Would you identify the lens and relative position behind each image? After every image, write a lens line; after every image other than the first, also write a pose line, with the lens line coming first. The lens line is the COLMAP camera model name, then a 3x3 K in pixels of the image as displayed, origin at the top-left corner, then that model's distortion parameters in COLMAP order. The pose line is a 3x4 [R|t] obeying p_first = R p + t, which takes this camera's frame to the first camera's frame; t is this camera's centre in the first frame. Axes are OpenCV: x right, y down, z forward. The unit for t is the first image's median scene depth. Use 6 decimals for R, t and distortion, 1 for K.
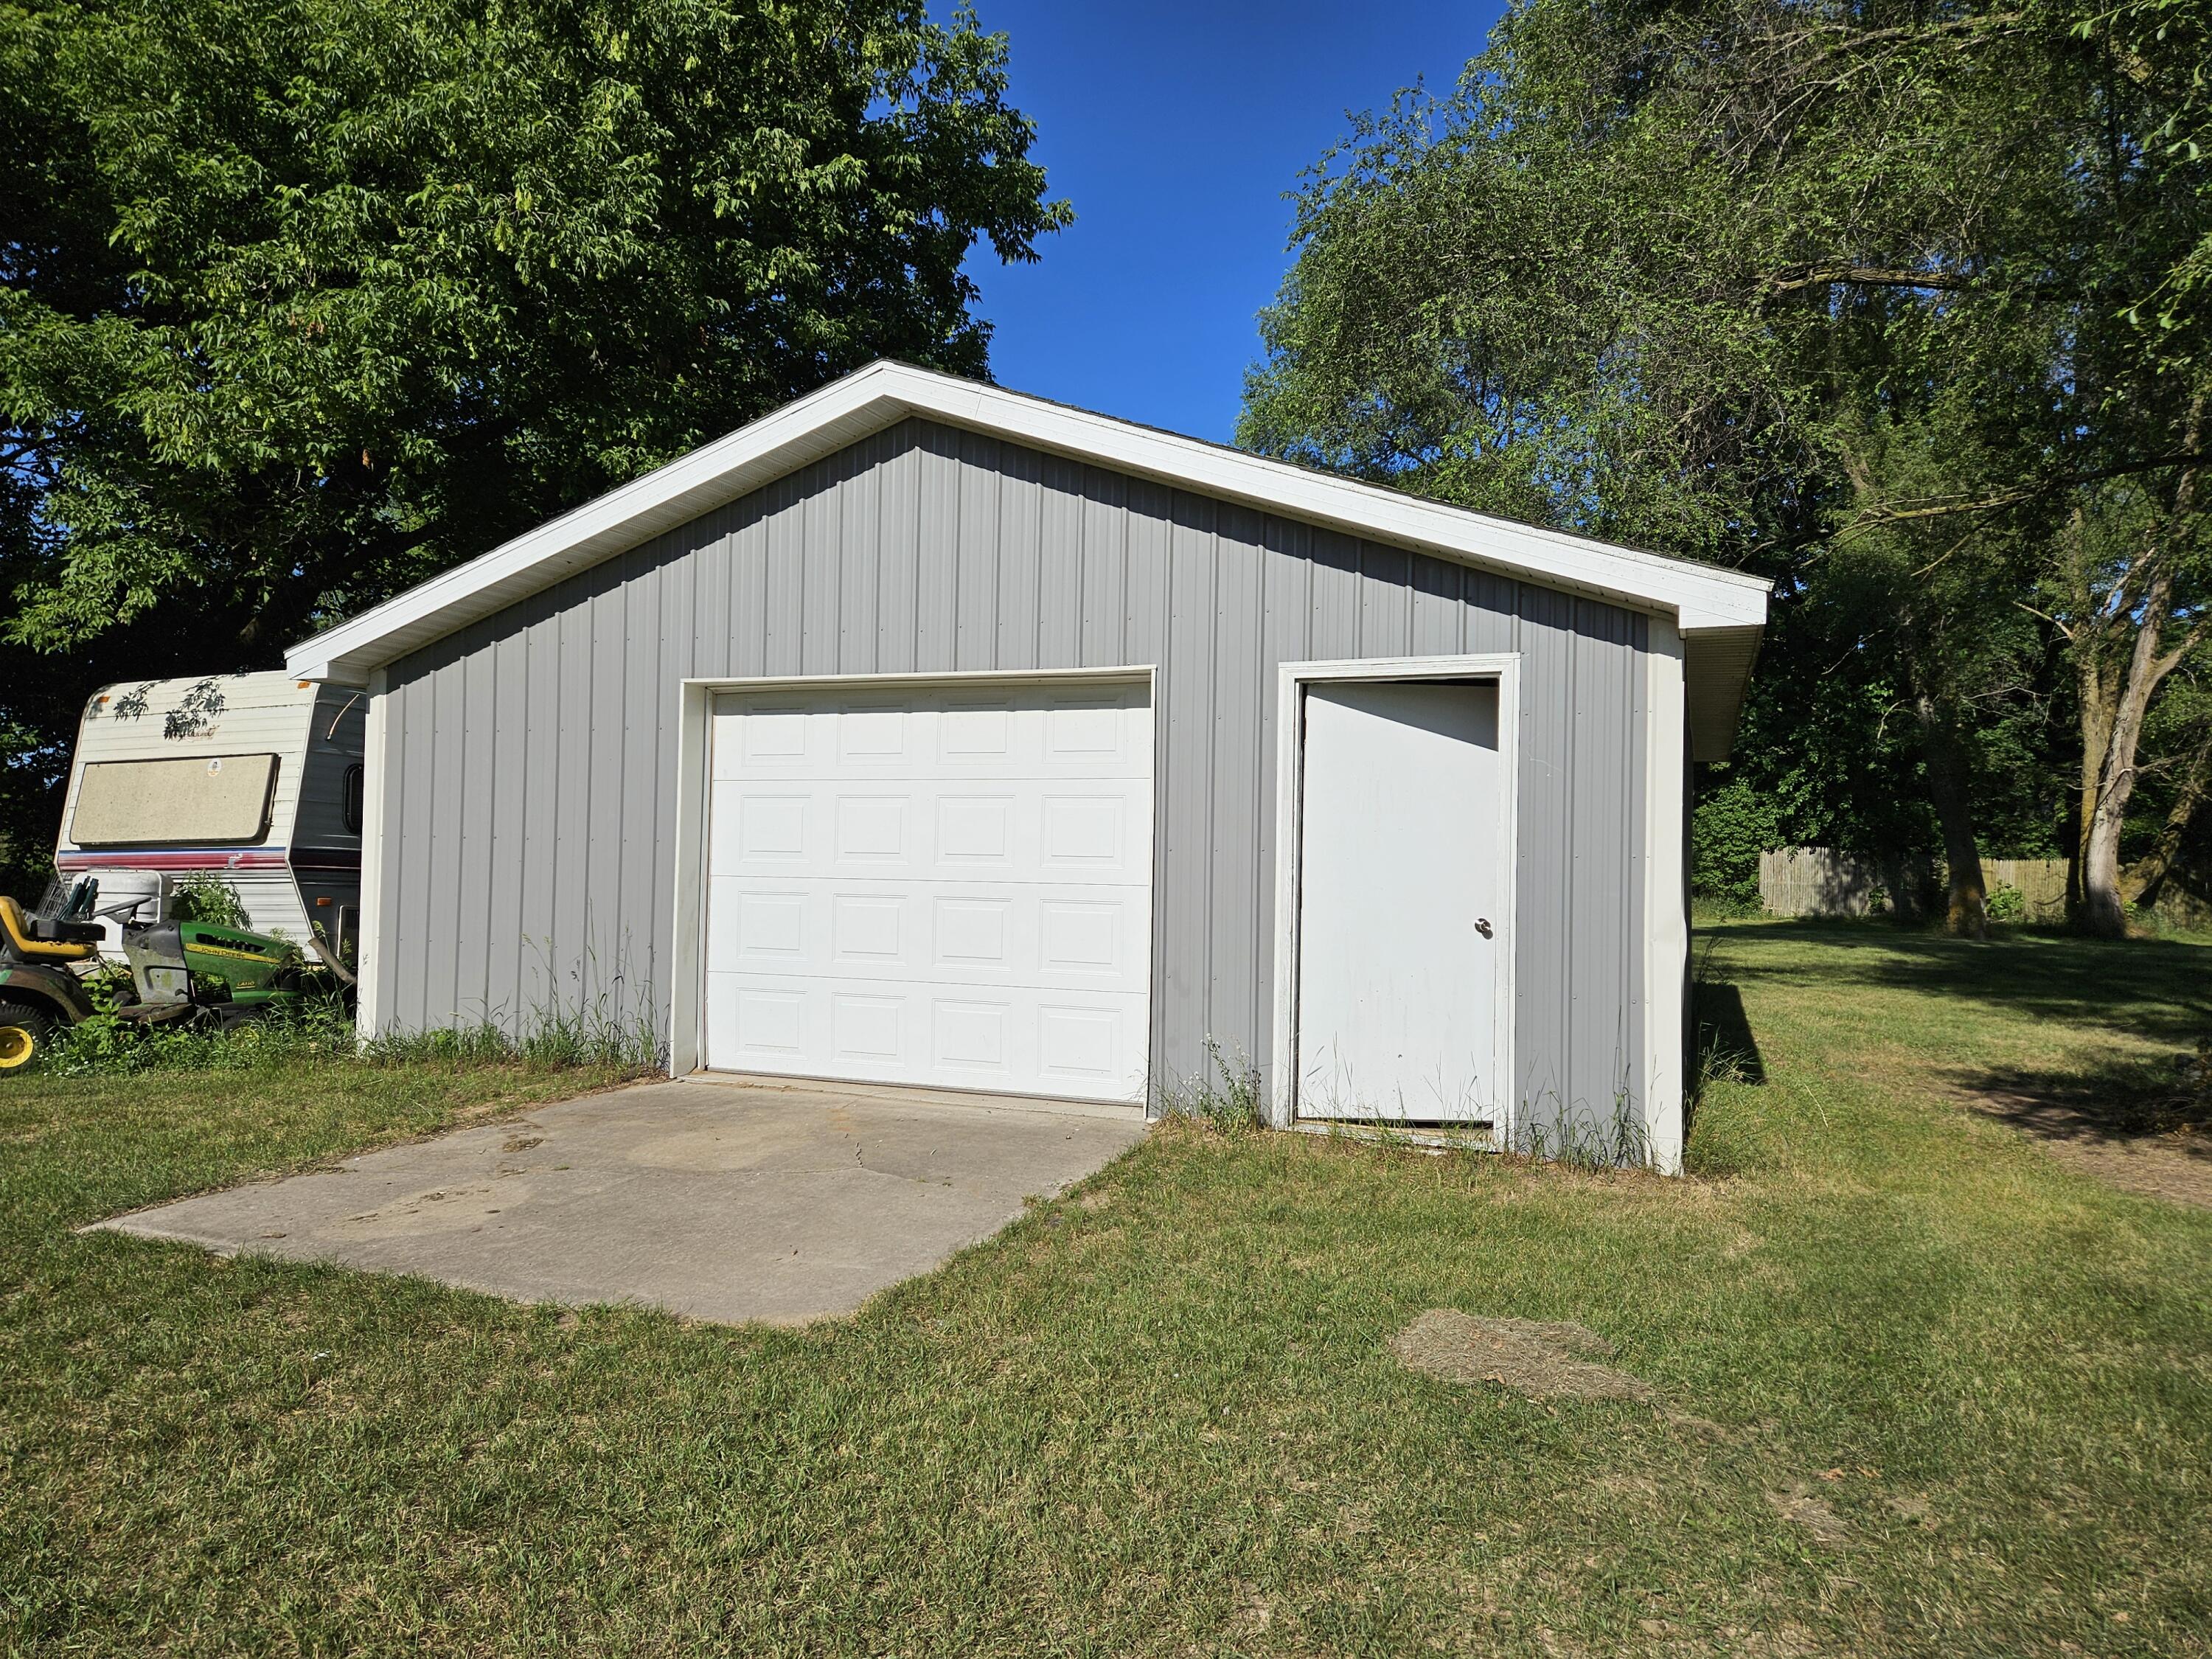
lens RADIAL K [[1465.0, 0, 1109.3], [0, 1465.0, 831.5], [0, 0, 1]] dist [0.048269, -0.015159]
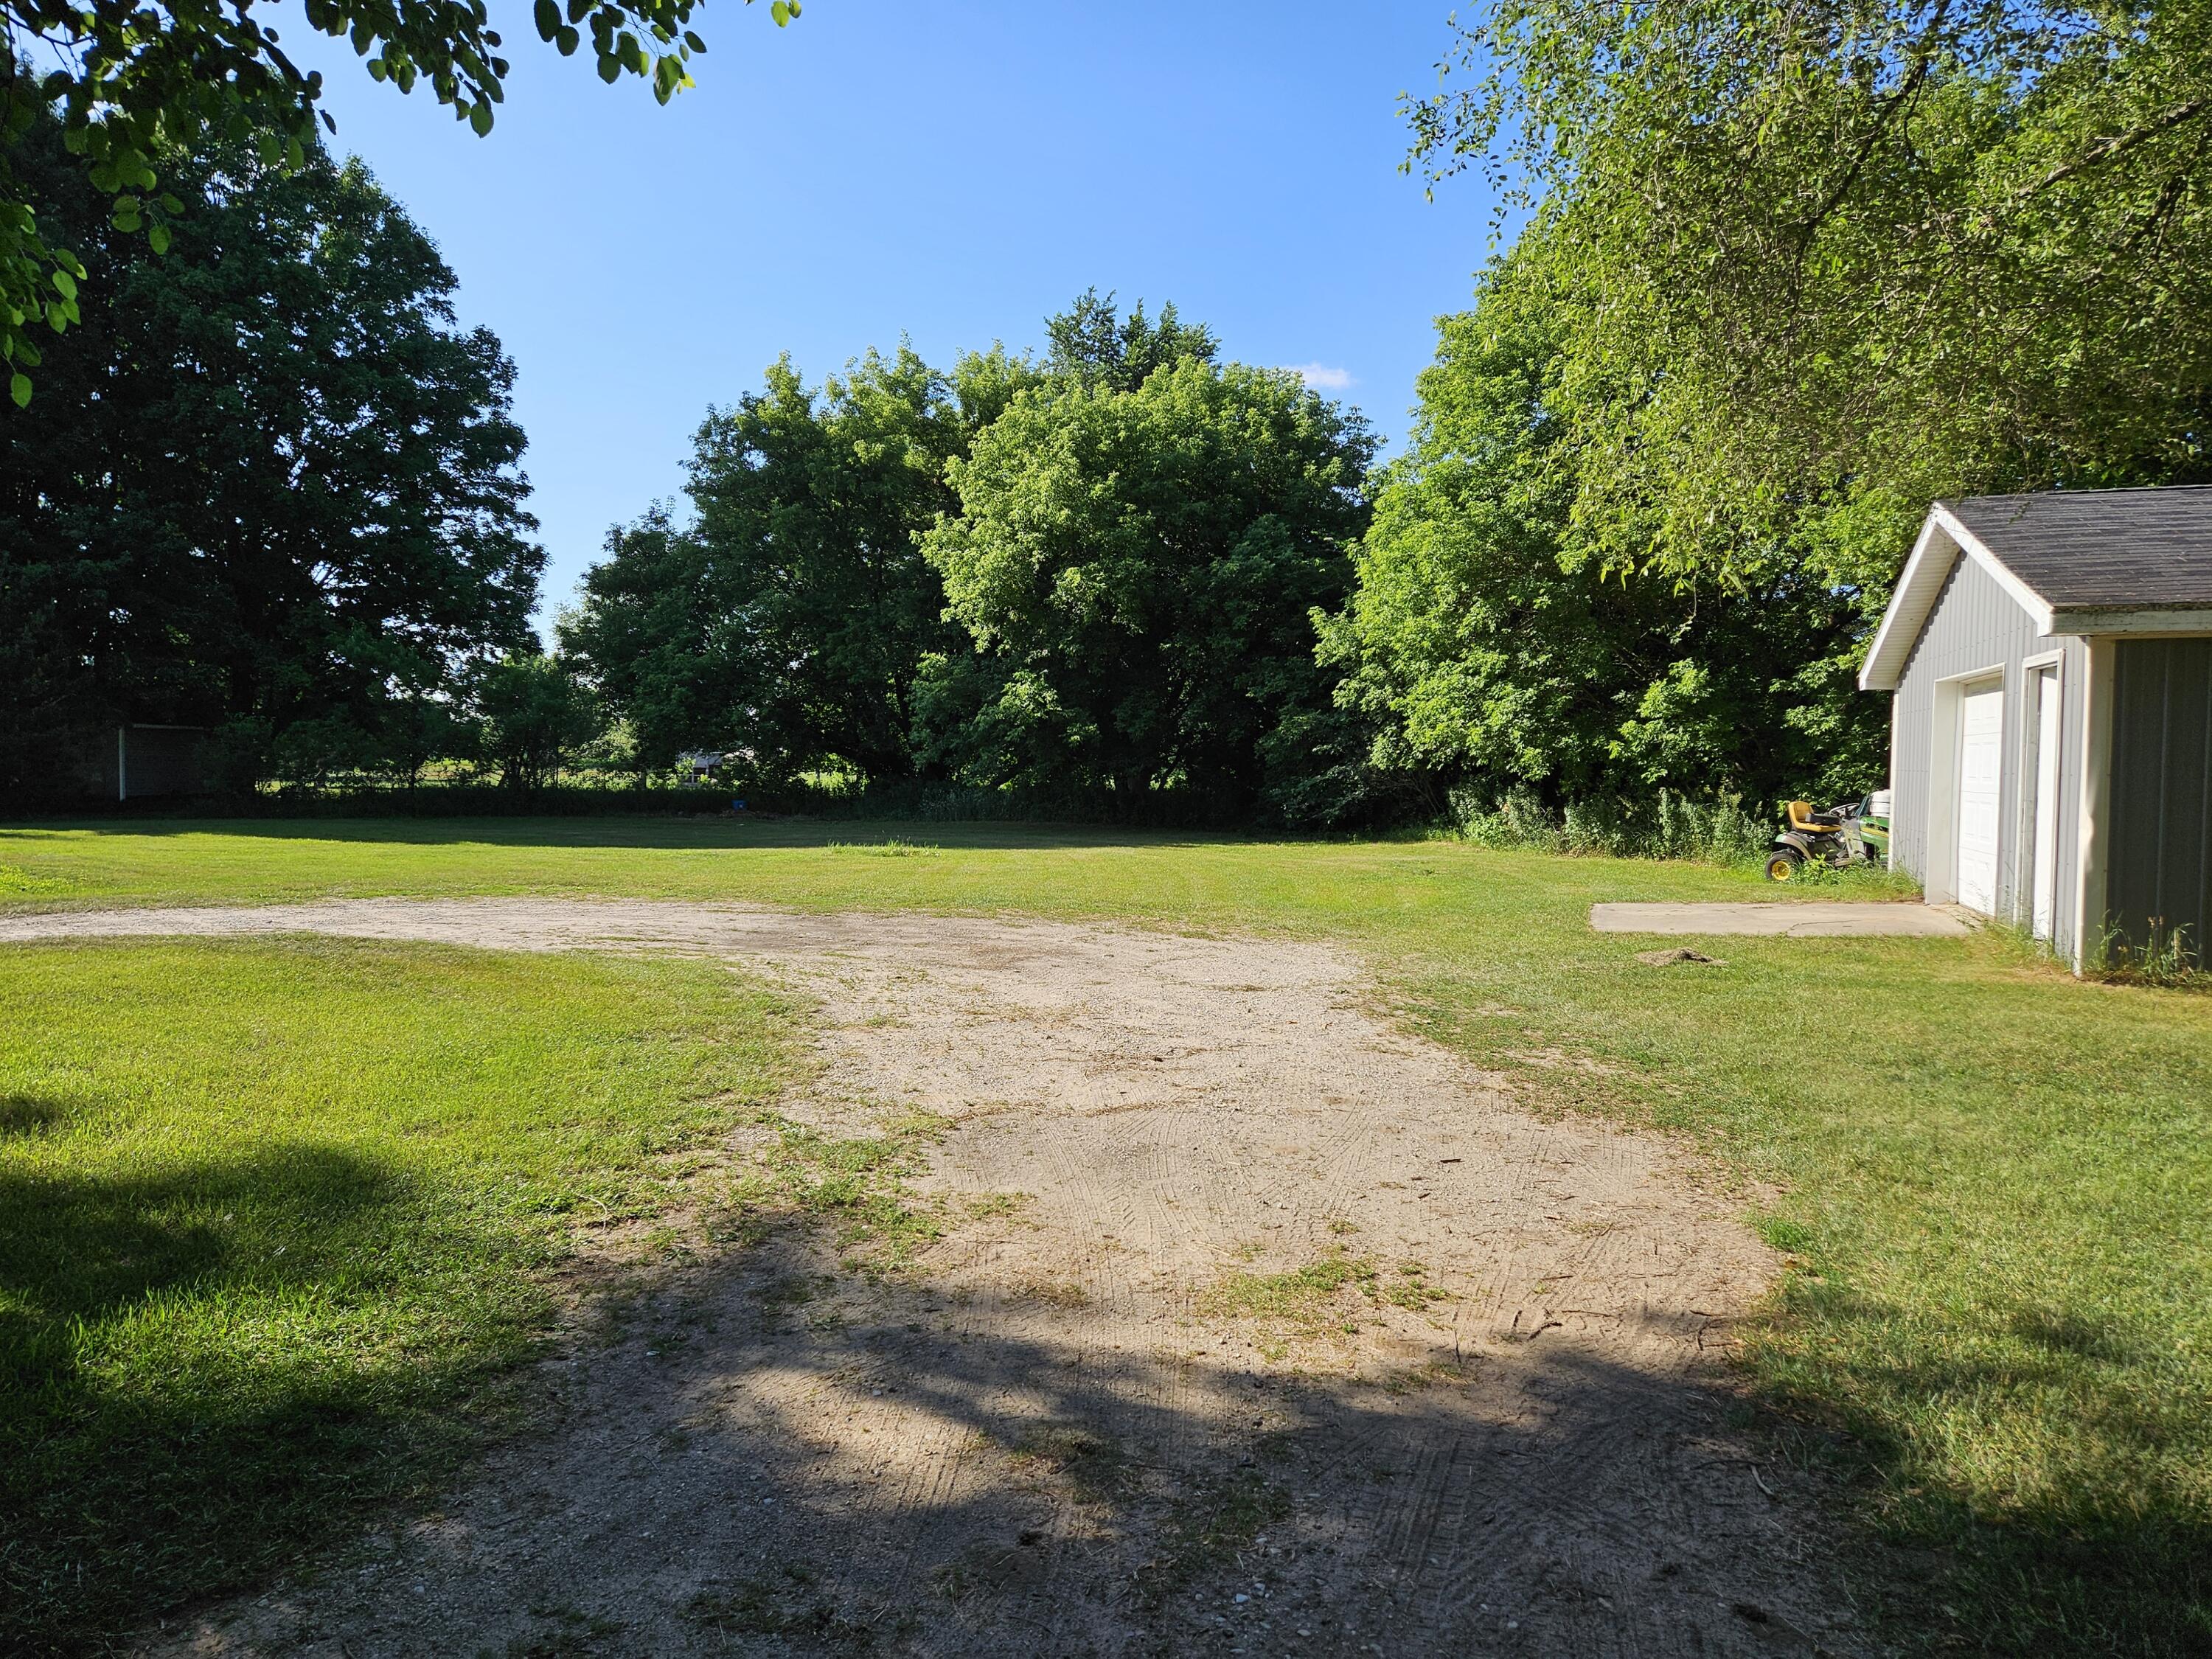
lens RADIAL K [[1465.0, 0, 1100.4], [0, 1465.0, 828.5], [0, 0, 1]] dist [0.048269, -0.015159]
pose [[0.055392, 0.026195, -0.998121, 1.462686], [0.013323, 0.999547, 0.026972, 0.013970], [0.998376, -0.014792, 0.055018, -0.110064]]
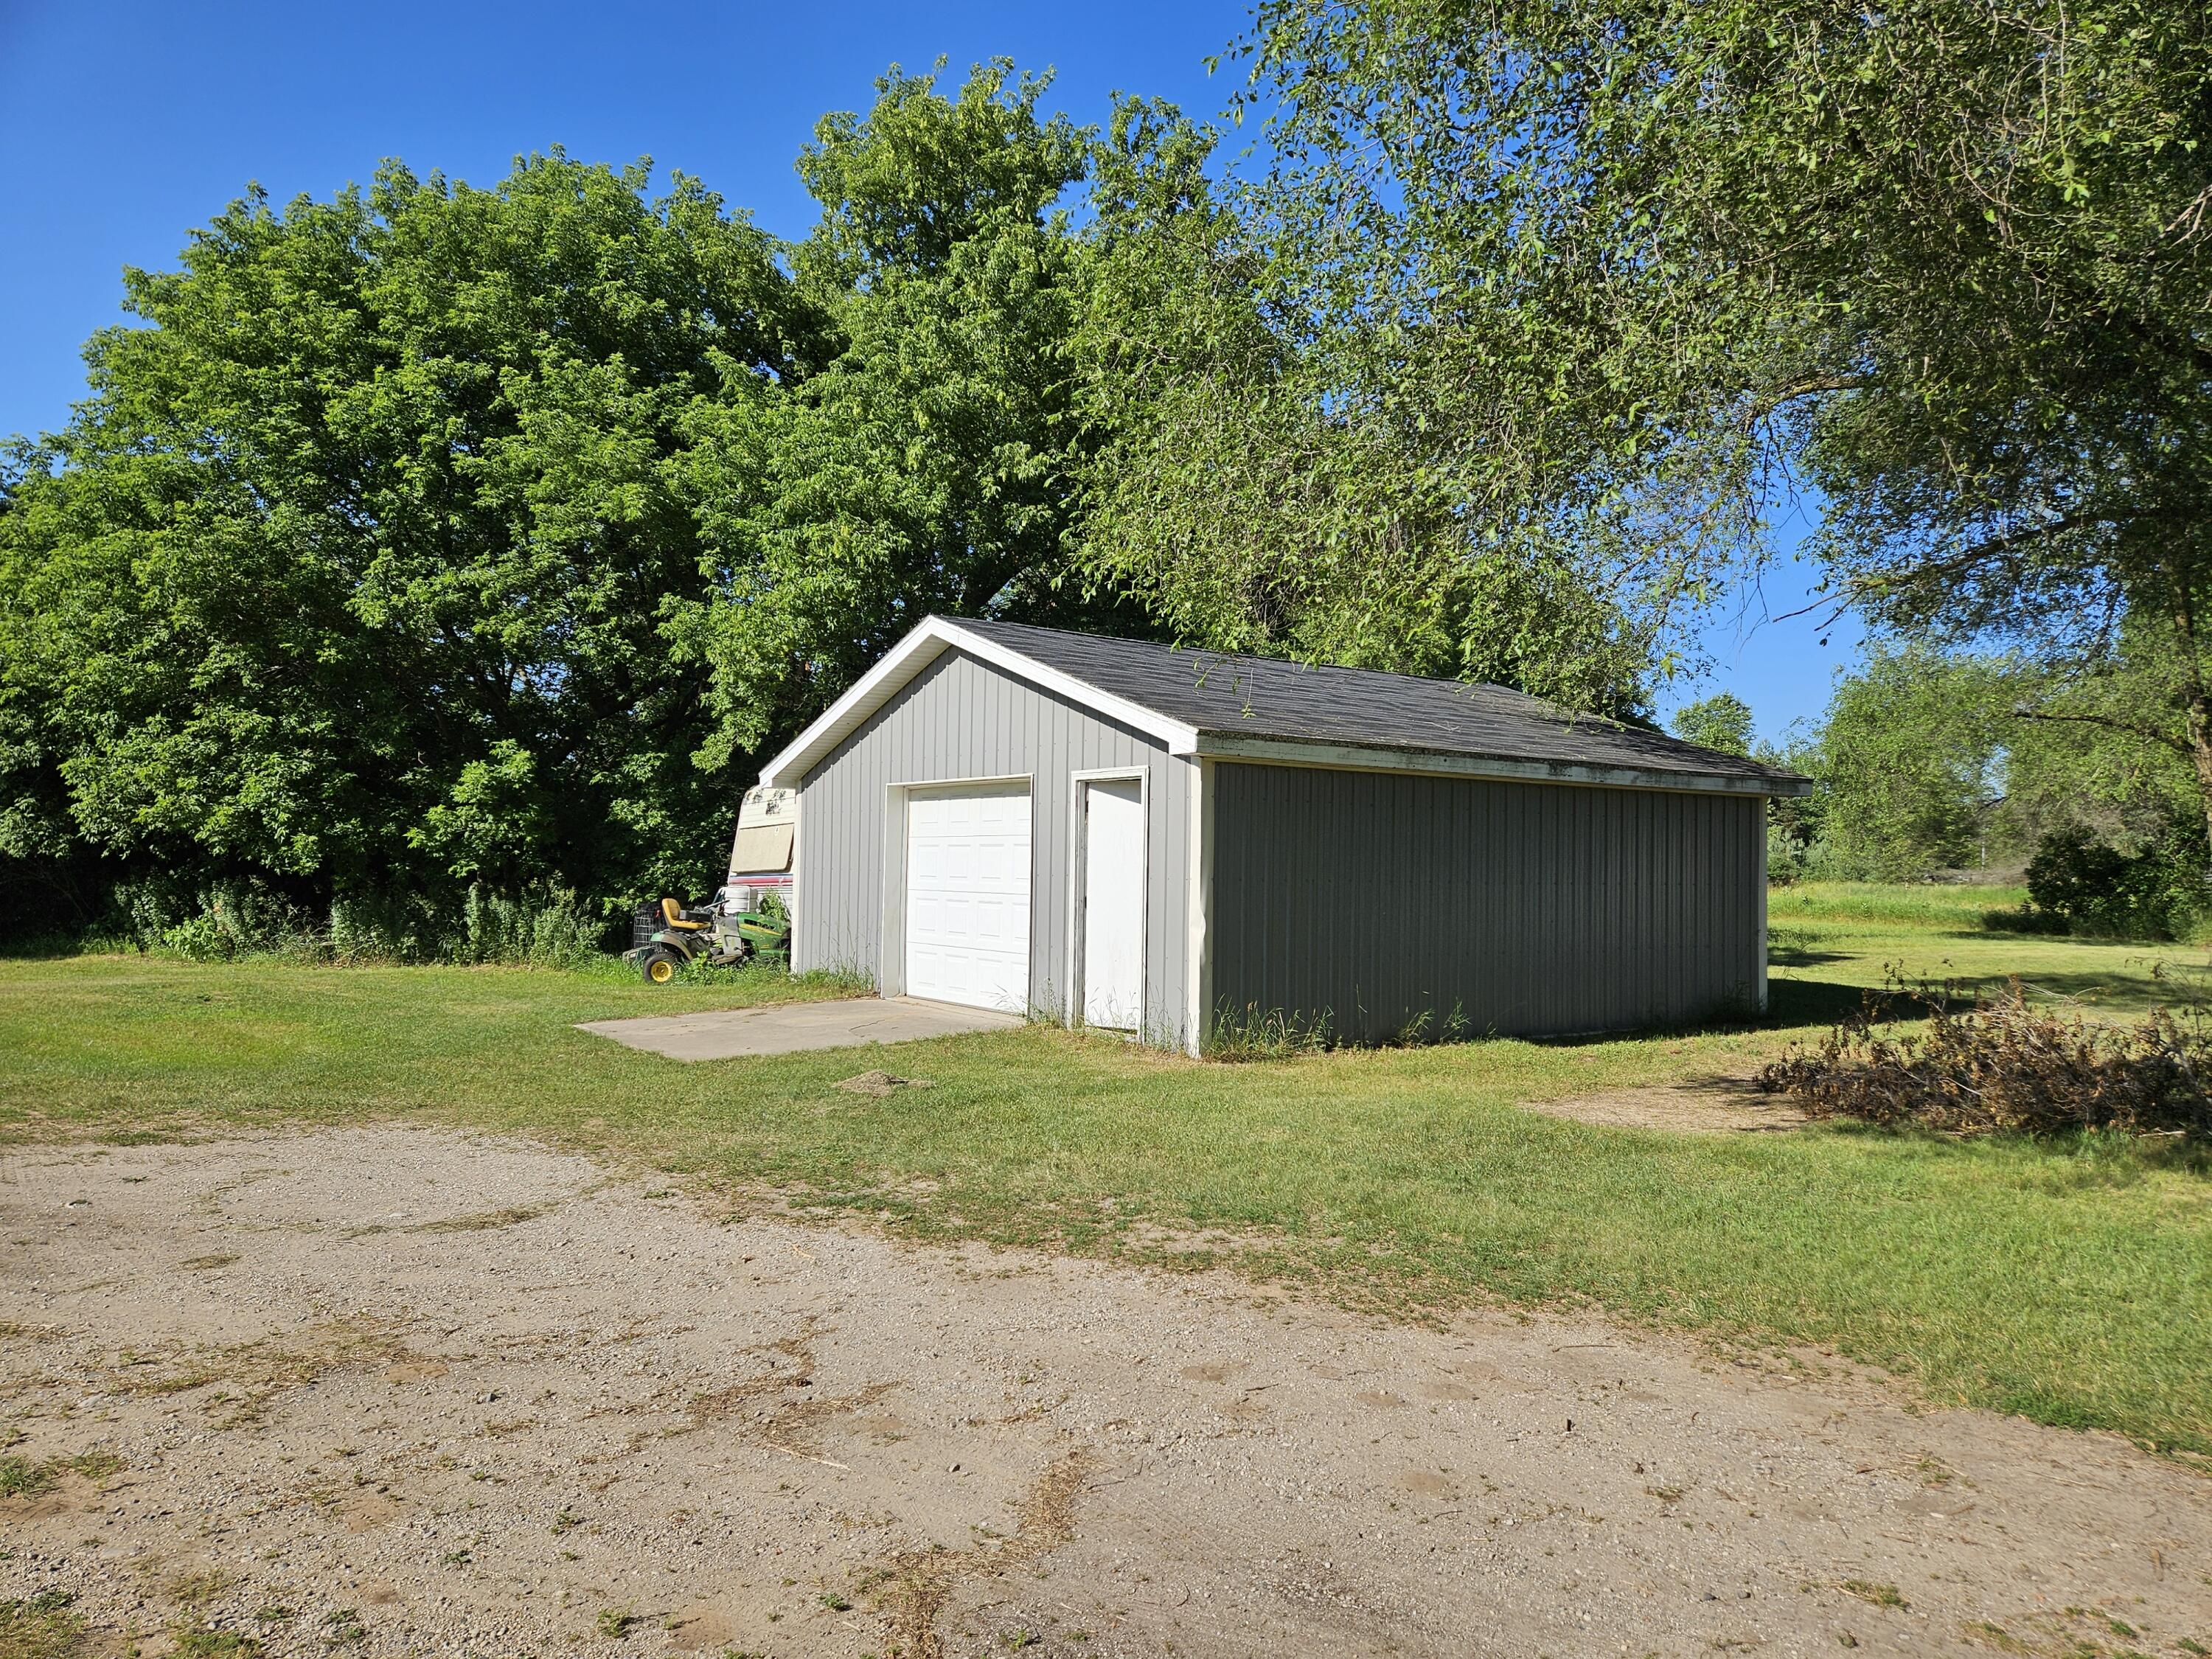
lens RADIAL K [[1465.0, 0, 1103.8], [0, 1465.0, 834.3], [0, 0, 1]] dist [0.048269, -0.015159]
pose [[0.848423, -0.015263, -0.529099, 0.923778], [0.006615, 0.999812, -0.018235, -0.003913], [0.529278, 0.011971, 0.848364, -0.428257]]
